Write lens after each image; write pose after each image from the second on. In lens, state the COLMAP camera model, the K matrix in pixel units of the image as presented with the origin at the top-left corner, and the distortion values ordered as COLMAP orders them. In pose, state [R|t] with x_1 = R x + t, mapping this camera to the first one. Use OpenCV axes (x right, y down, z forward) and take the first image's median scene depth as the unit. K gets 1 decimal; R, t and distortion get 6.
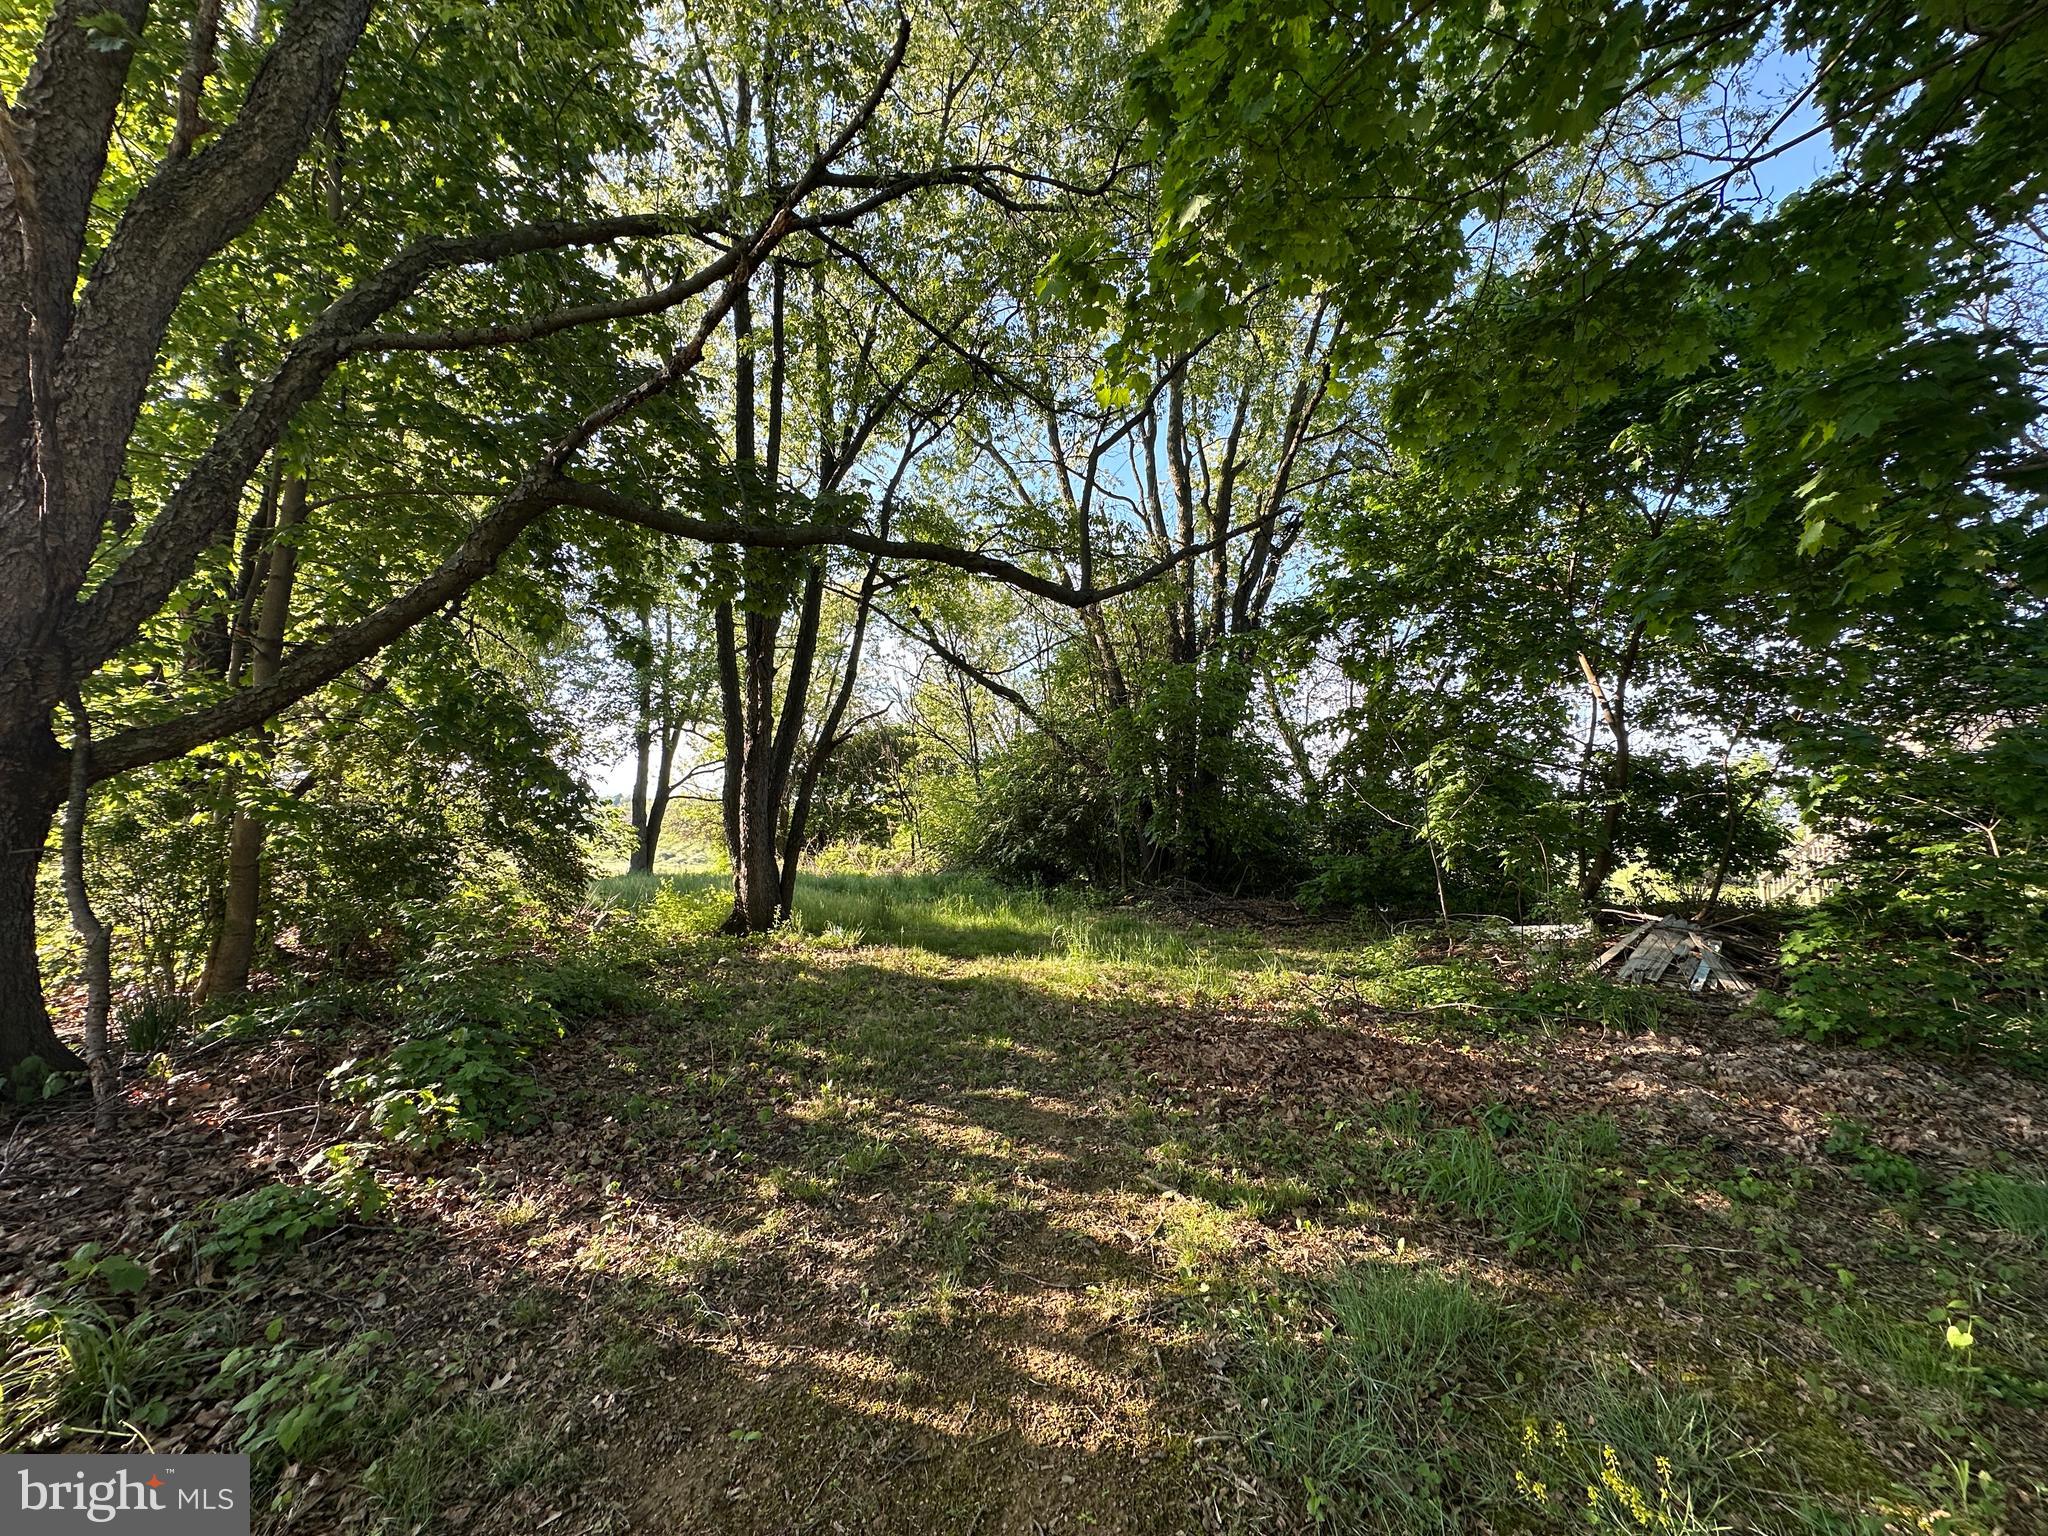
lens RADIAL K [[812.8, 0, 1025.3], [0, 812.8, 762.6], [0, 0, 1]] dist [-0.001349, 0.000295]
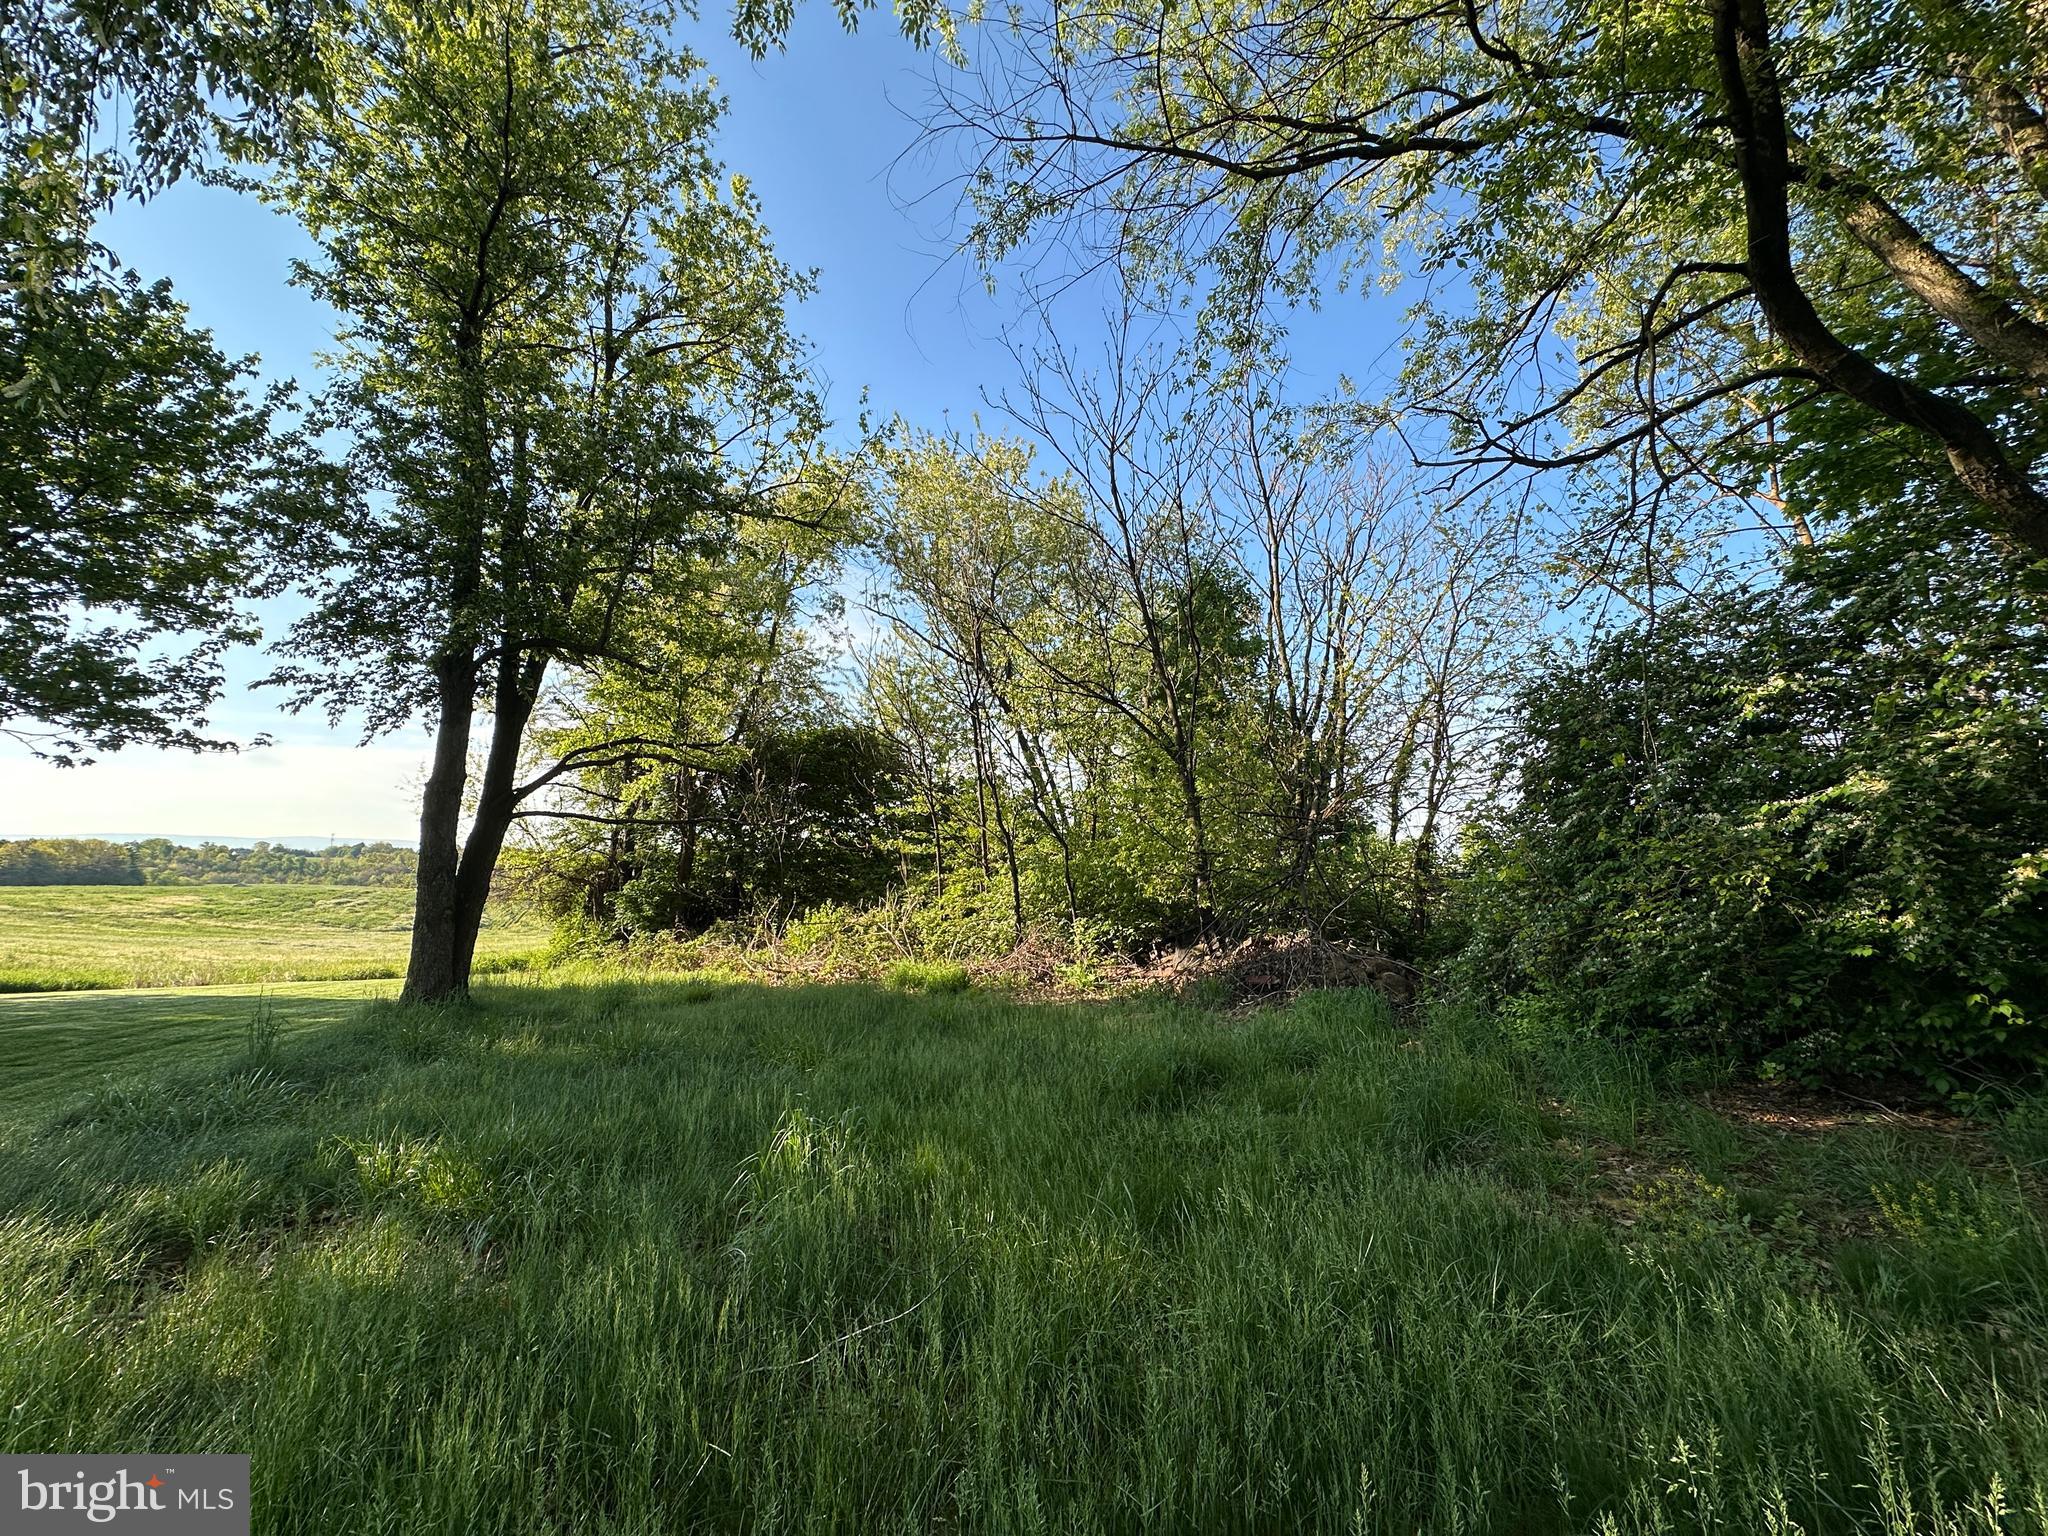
lens RADIAL K [[812.8, 0, 1025.3], [0, 812.8, 766.9], [0, 0, 1]] dist [-0.001349, 0.000295]
pose [[0.977919, 0.006726, 0.208876, -0.232595], [0.003964, 0.998705, -0.050718, 0.035333], [-0.208946, 0.050426, 0.976626, 0.458742]]
